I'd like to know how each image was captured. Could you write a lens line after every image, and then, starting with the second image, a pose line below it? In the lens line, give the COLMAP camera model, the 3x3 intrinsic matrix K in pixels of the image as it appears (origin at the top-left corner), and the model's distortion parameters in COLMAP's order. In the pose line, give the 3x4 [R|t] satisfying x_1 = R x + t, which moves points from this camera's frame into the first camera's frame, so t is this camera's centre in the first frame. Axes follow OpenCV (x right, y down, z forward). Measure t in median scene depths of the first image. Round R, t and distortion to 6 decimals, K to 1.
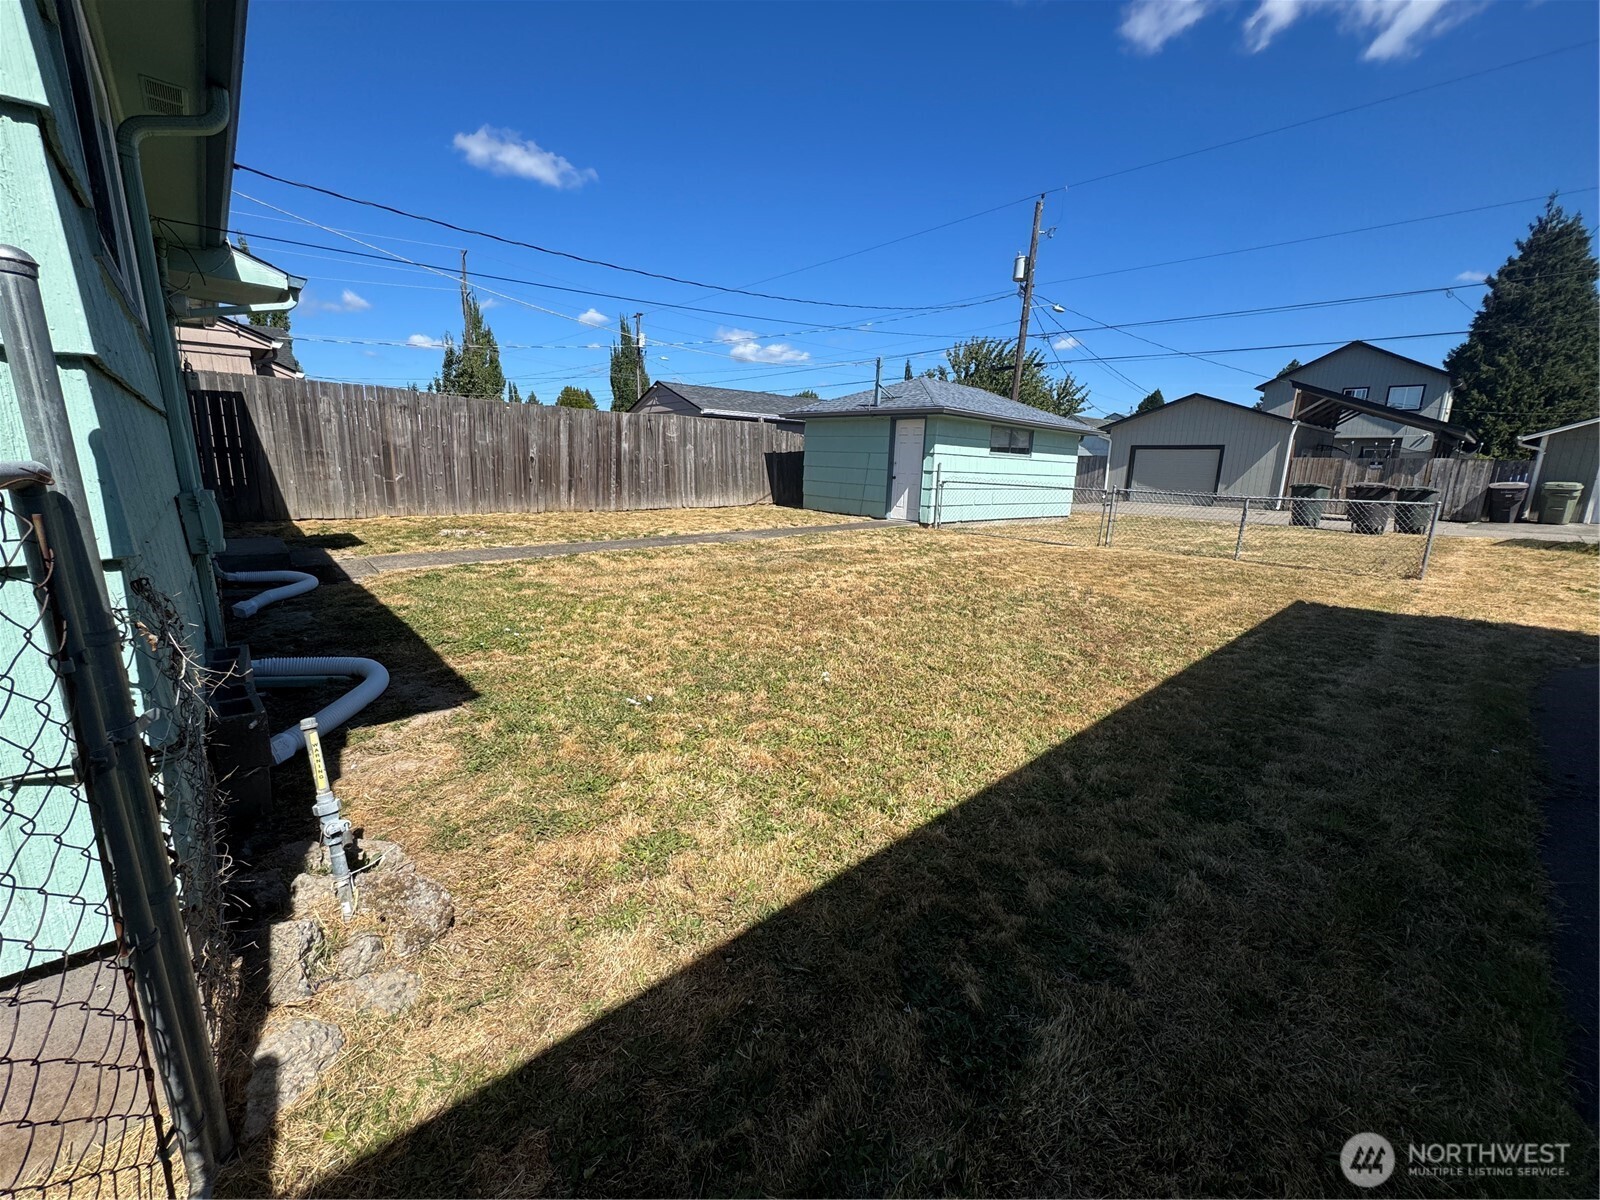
lens RADIAL K [[641.4, 0, 798.5], [0, 641.4, 605.4], [0, 0, 1]] dist [-0.001978, -0.000024]
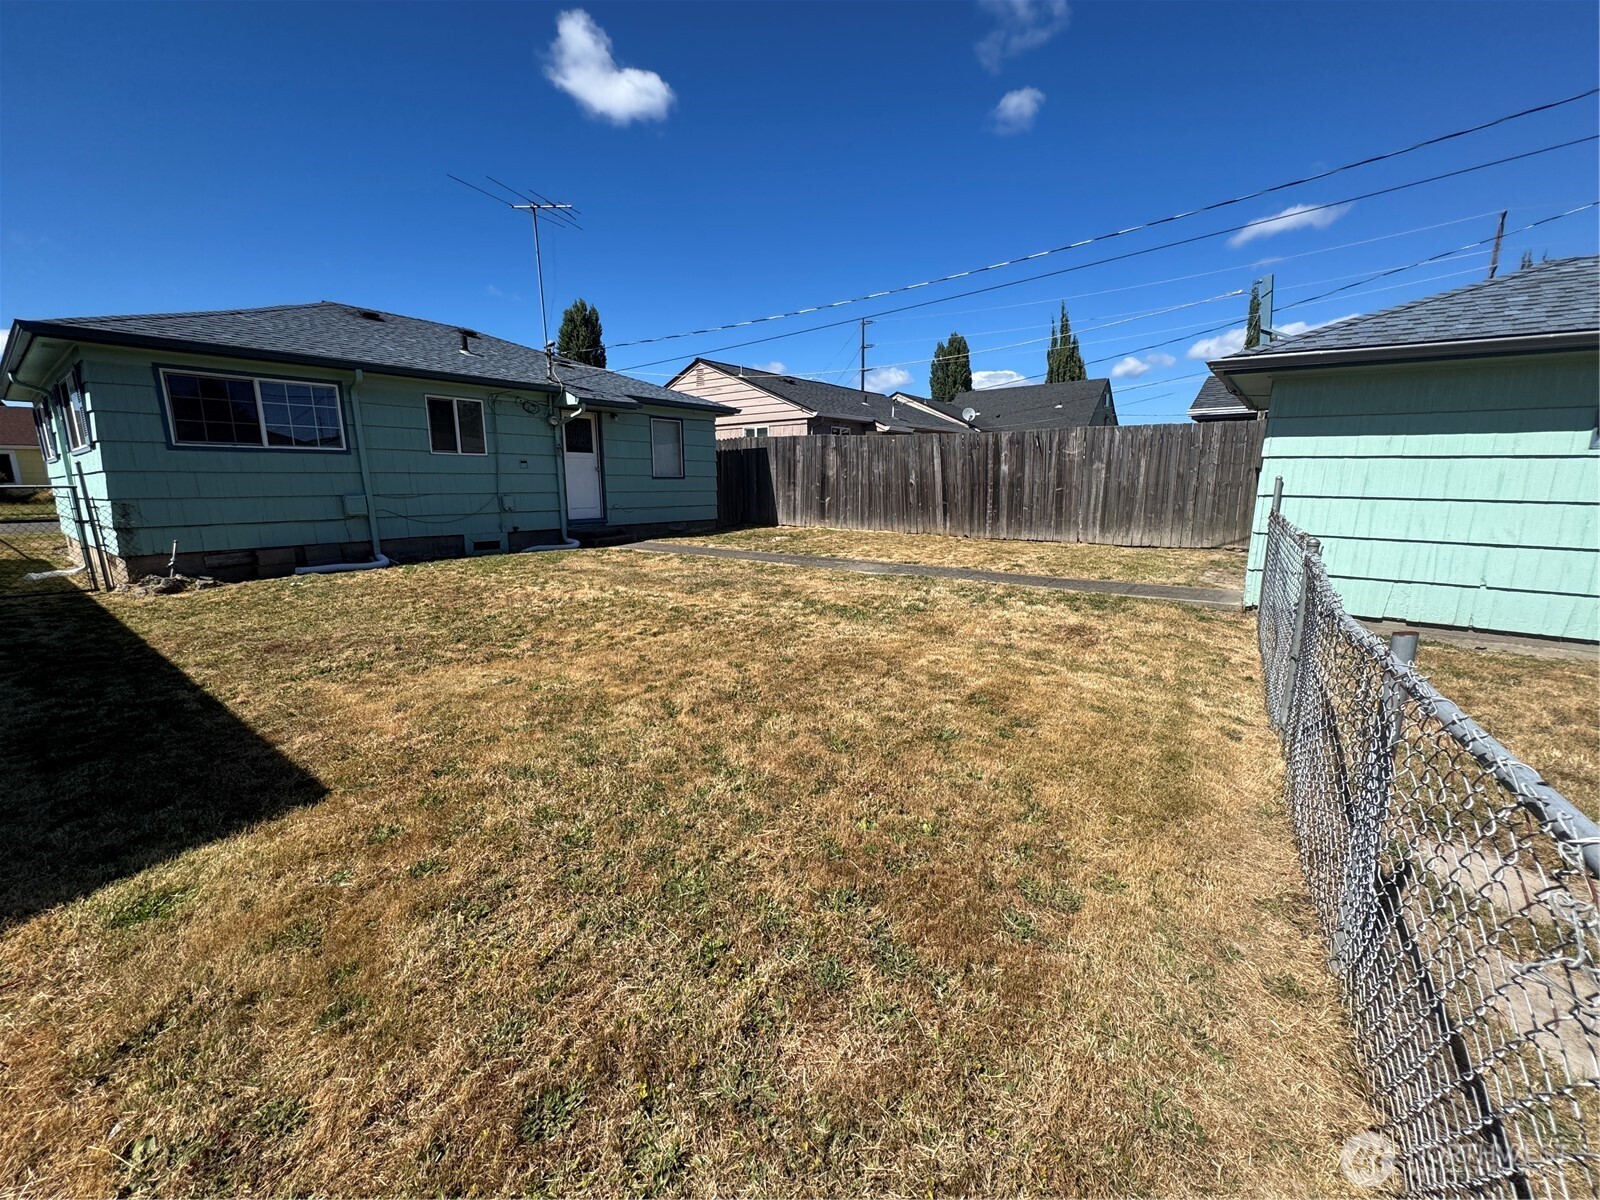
lens RADIAL K [[641.4, 0, 800.1], [0, 641.4, 601.3], [0, 0, 1]] dist [-0.001978, -0.000024]
pose [[0.178195, 0.159718, -0.970946, 0.579013], [-0.207651, 0.970621, 0.121555, -0.115738], [0.961836, 0.179957, 0.206125, 0.564448]]
